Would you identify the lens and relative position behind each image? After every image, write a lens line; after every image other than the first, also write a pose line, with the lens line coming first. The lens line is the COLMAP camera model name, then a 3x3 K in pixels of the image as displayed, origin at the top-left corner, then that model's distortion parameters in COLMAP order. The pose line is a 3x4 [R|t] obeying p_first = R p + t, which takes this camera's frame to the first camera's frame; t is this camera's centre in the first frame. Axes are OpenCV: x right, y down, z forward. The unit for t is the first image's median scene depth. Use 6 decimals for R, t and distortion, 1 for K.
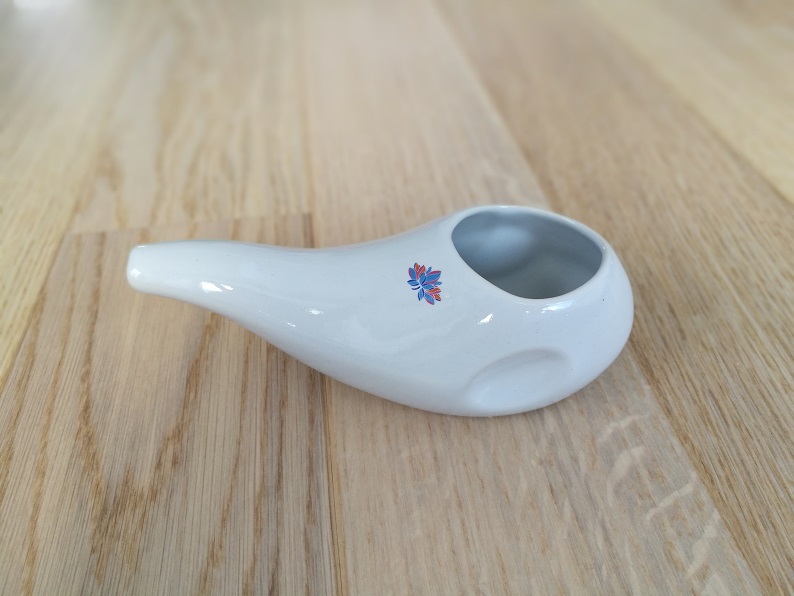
lens RADIAL K [[648.5, 0, 394.5], [0, 648.5, 292.8], [0, 0, 1]] dist [-0.045786, 0.073239]
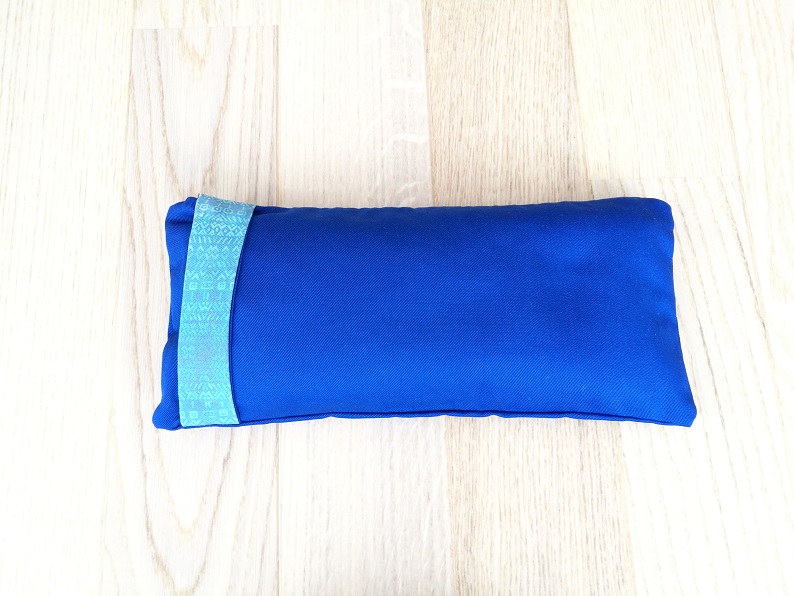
lens RADIAL K [[648.5, 0, 390.4], [0, 648.5, 298.6], [0, 0, 1]] dist [-0.045786, 0.073239]
pose [[0.994571, 0.103810, -0.007215, 0.322459], [-0.080859, 0.814603, 0.574356, -0.702430], [0.065501, -0.570654, 0.818574, -0.978183]]
